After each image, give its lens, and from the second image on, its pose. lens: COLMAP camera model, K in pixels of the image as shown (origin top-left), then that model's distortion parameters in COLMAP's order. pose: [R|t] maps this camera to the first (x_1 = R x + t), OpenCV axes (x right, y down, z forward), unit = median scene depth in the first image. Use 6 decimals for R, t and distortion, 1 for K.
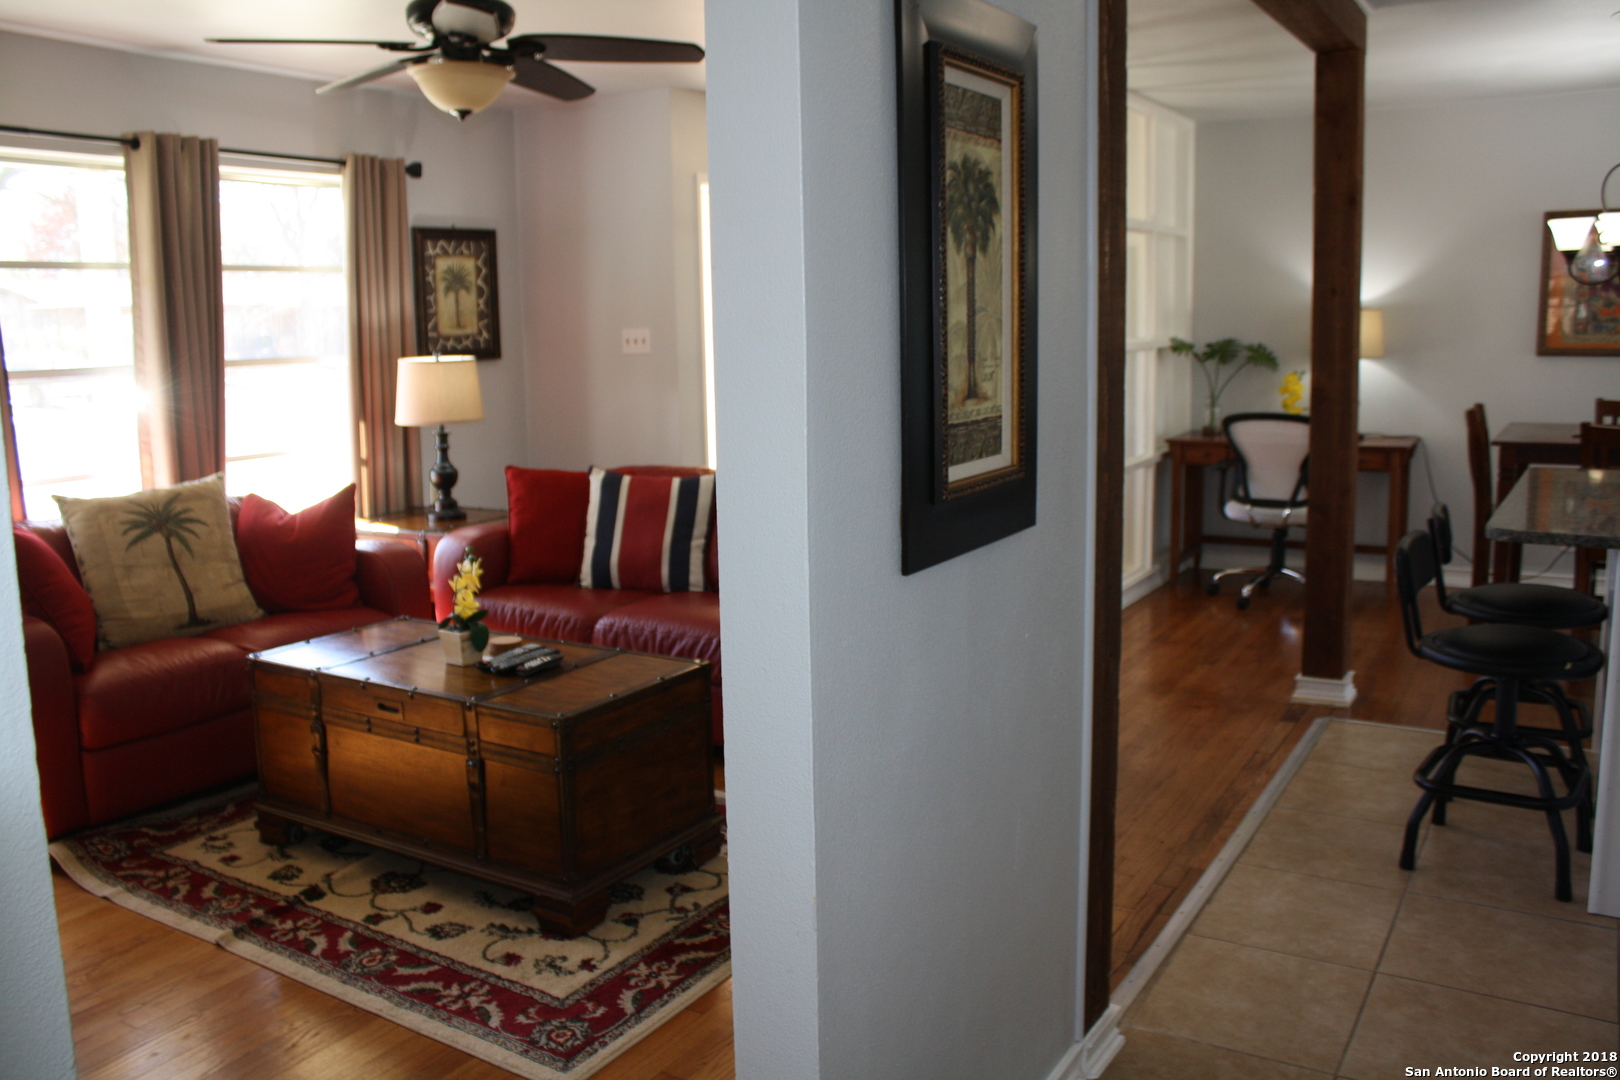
lens RADIAL K [[1351.6, 0, 767.4], [0, 1351.6, 539.8], [0, 0, 1]] dist [-0.164489, 0.134088]
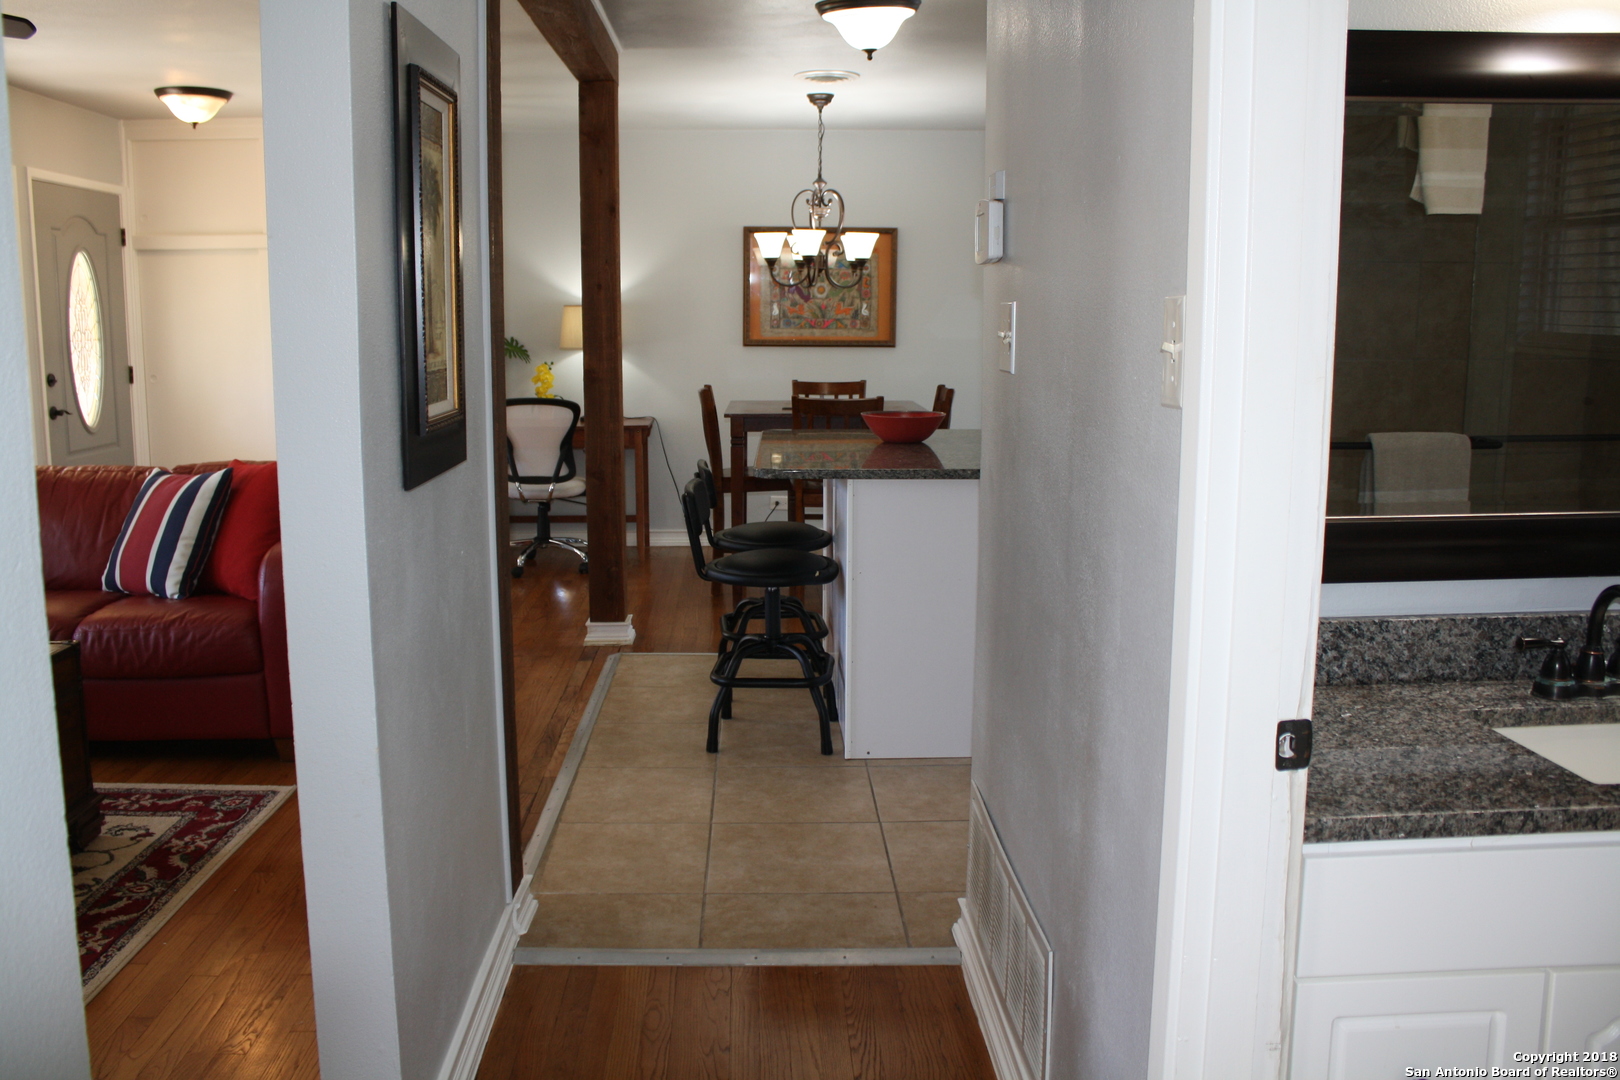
lens RADIAL K [[1373.8, 0, 772.4], [0, 1373.8, 536.7], [0, 0, 1]] dist [-0.123399, 0.007328]
pose [[0.834088, -0.063257, 0.547992, -0.157848], [0.069173, 0.997556, 0.009866, 0.040397], [-0.547277, 0.029677, 0.836426, -0.120973]]
